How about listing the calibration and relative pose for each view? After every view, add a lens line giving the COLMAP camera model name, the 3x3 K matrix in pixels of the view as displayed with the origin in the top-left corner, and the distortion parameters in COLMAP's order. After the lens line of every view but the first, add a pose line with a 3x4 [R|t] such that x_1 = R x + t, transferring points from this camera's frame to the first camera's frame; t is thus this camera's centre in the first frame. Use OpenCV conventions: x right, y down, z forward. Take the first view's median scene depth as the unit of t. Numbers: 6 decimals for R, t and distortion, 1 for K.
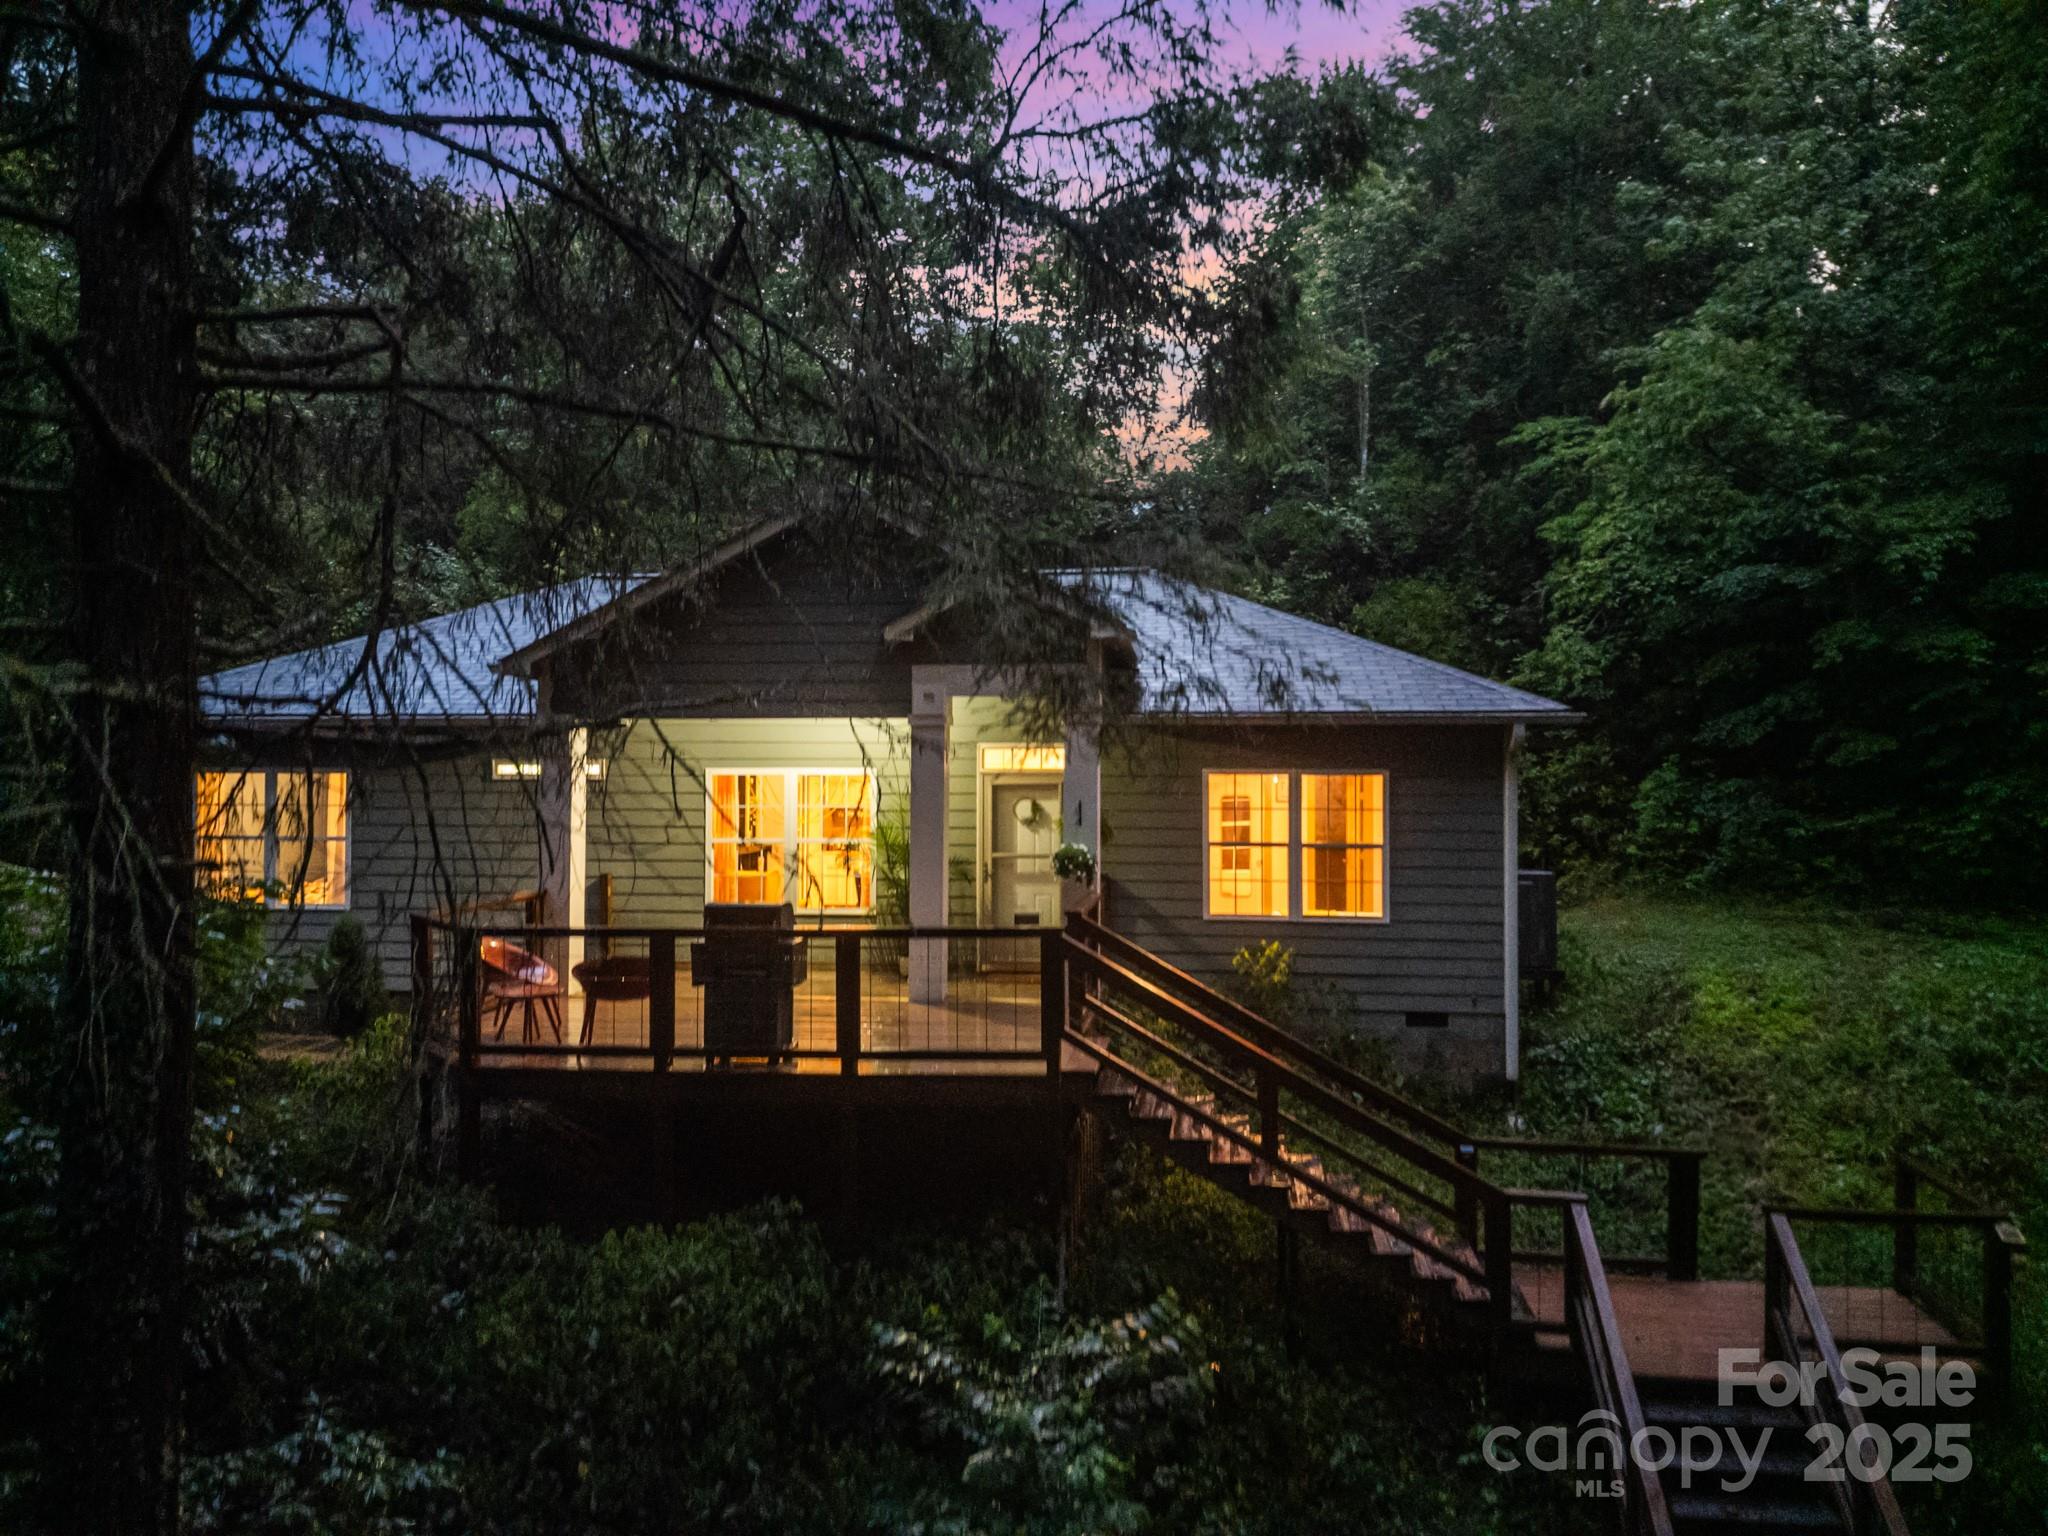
lens RADIAL K [[1446.2, 0, 1024.0], [0, 1446.2, 768.0], [0, 0, 1]] dist [0.083160, -0.068536]
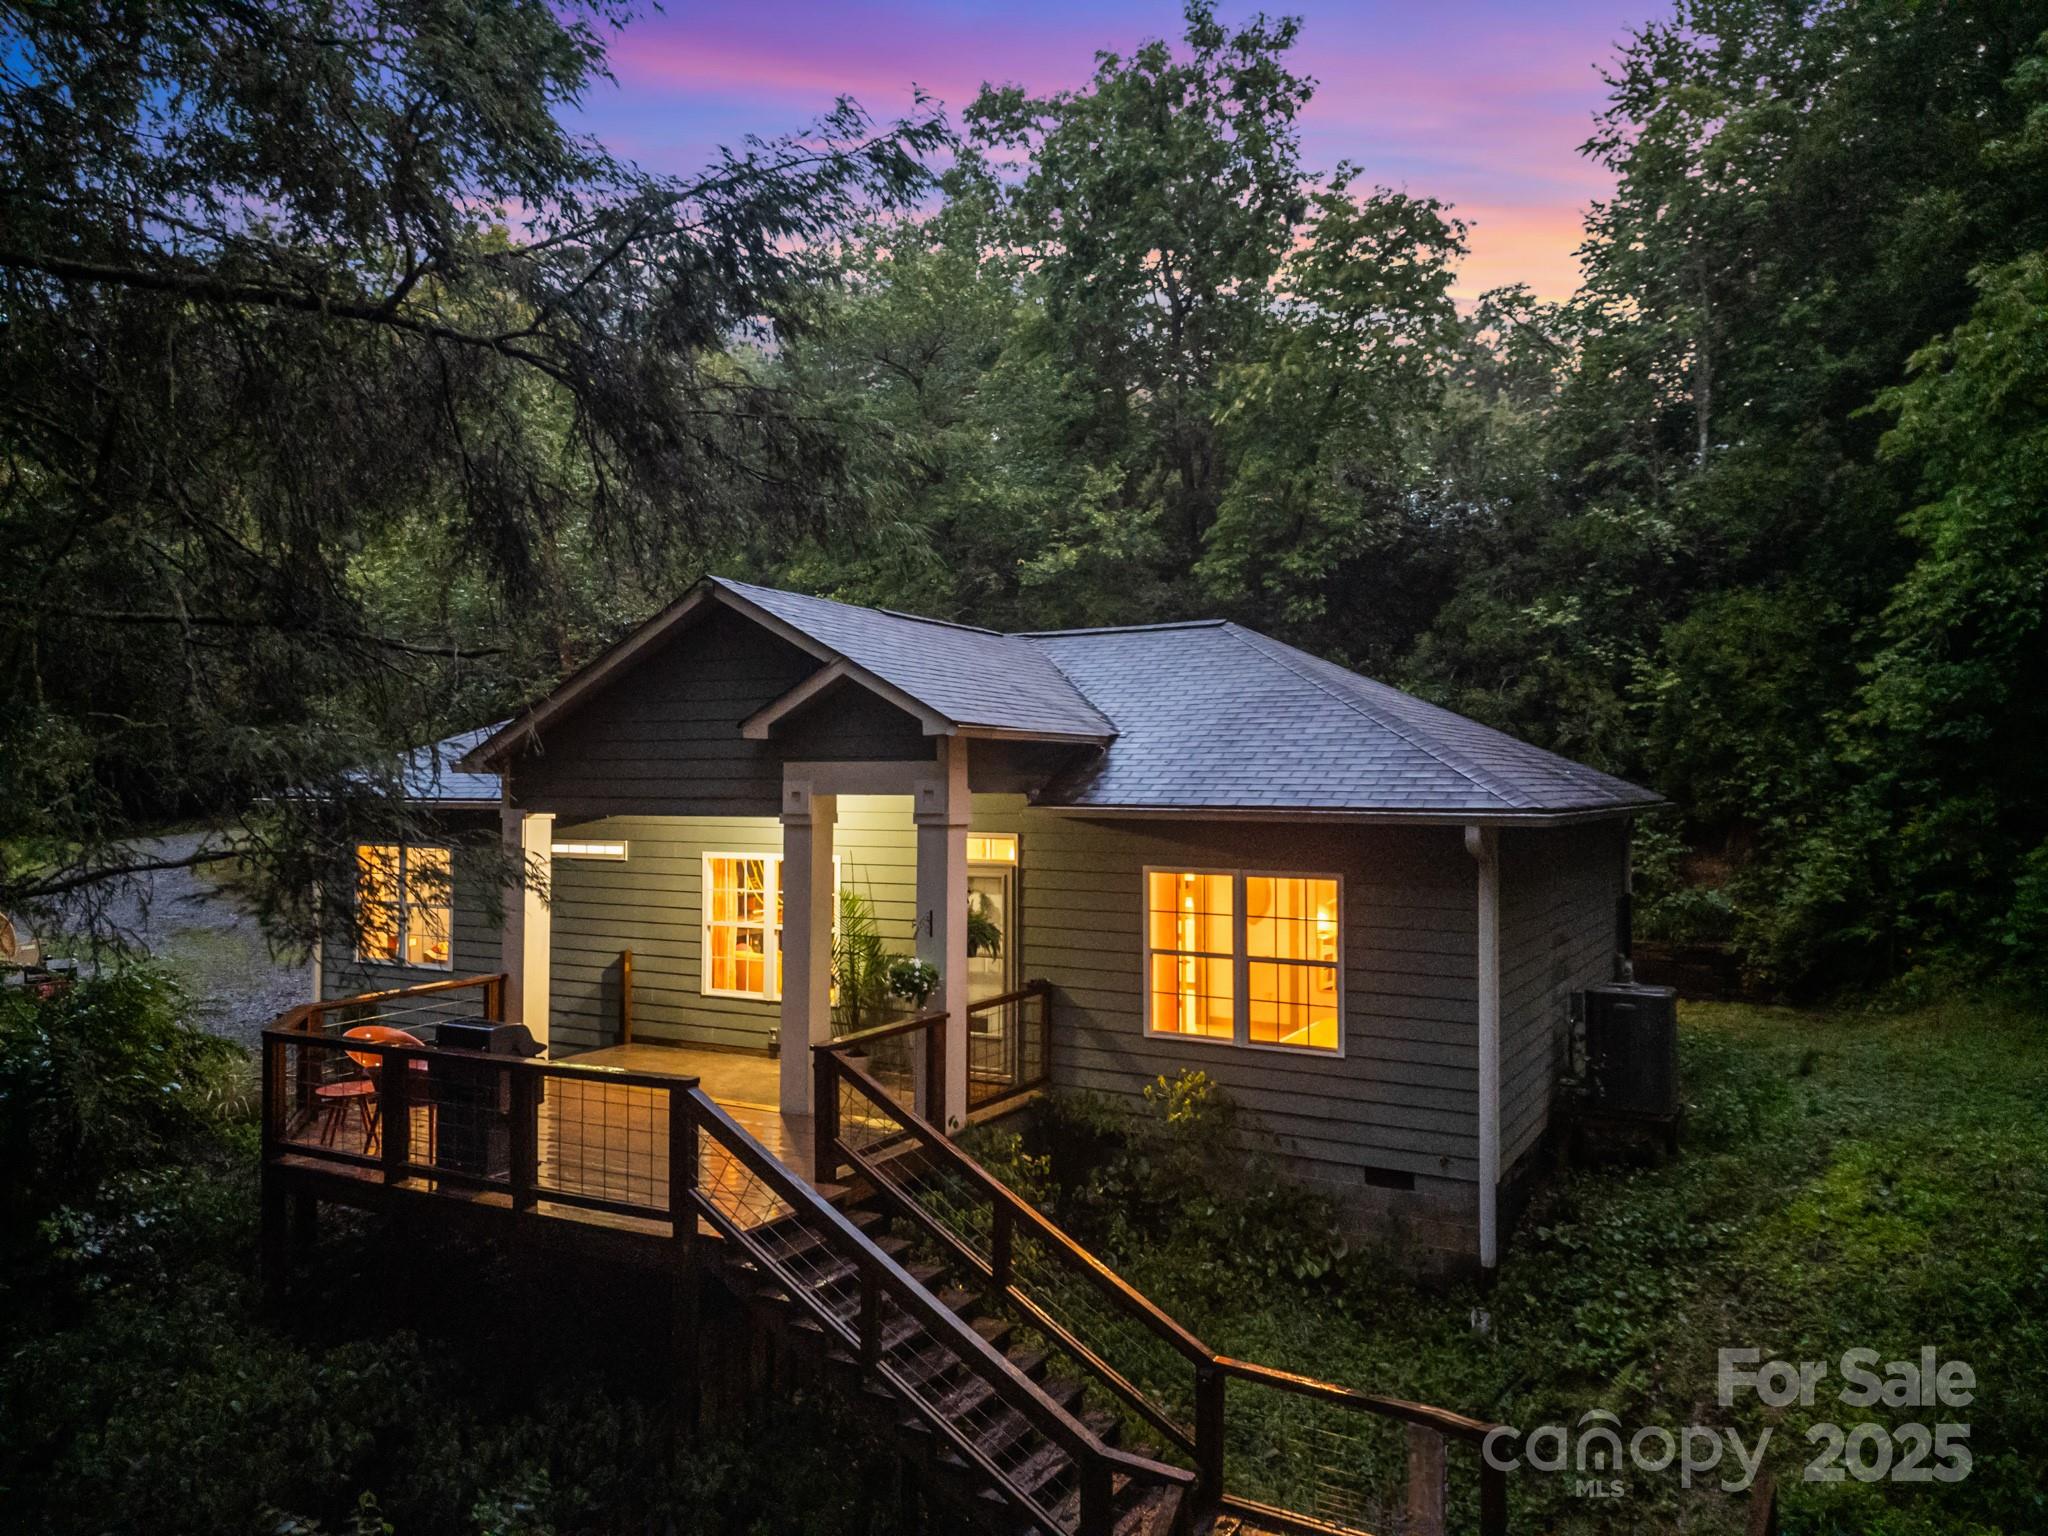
lens RADIAL K [[1446.2, 0, 1024.0], [0, 1446.2, 768.0], [0, 0, 1]] dist [0.083160, -0.068536]
pose [[0.923517, -0.005355, -0.383519, 0.398532], [0.005283, 0.999985, -0.001240, -0.058939], [0.383520, -0.000881, 0.923532, 0.155867]]
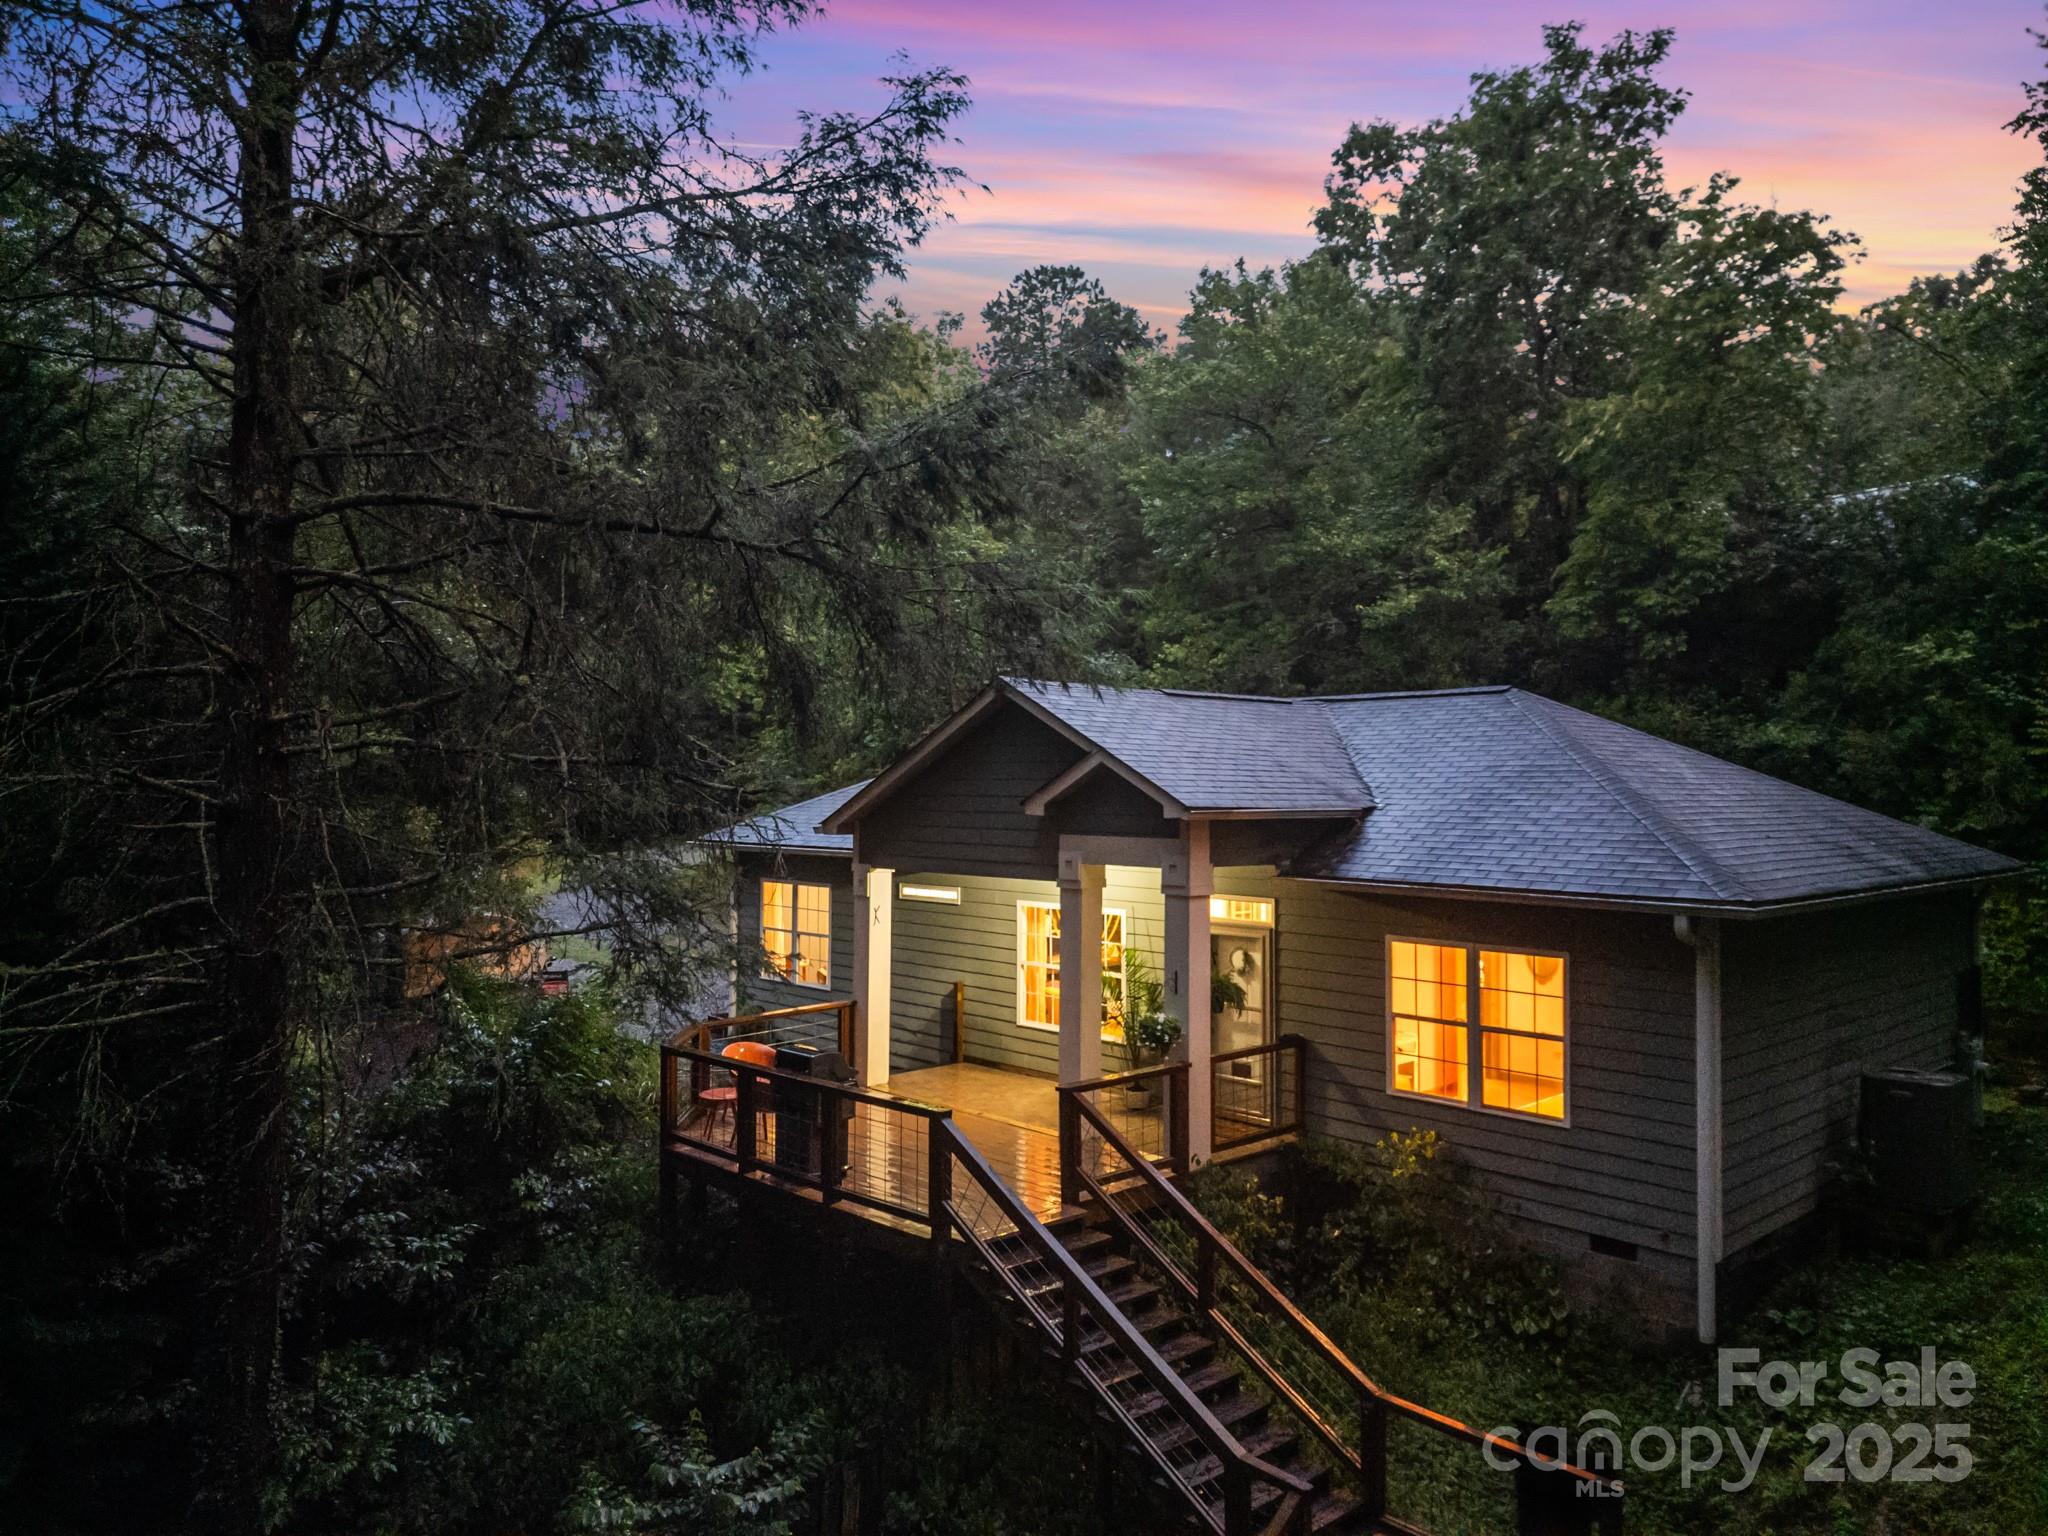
lens RADIAL K [[1456.5, 0, 1024.0], [0, 1456.5, 768.0], [0, 0, 1]] dist [0.072616, -0.069295]
pose [[0.769858, -0.006825, -0.638179, 0.559273], [0.006378, 0.999975, -0.002999, -0.108111], [0.638183, -0.001762, 0.769883, 0.108632]]
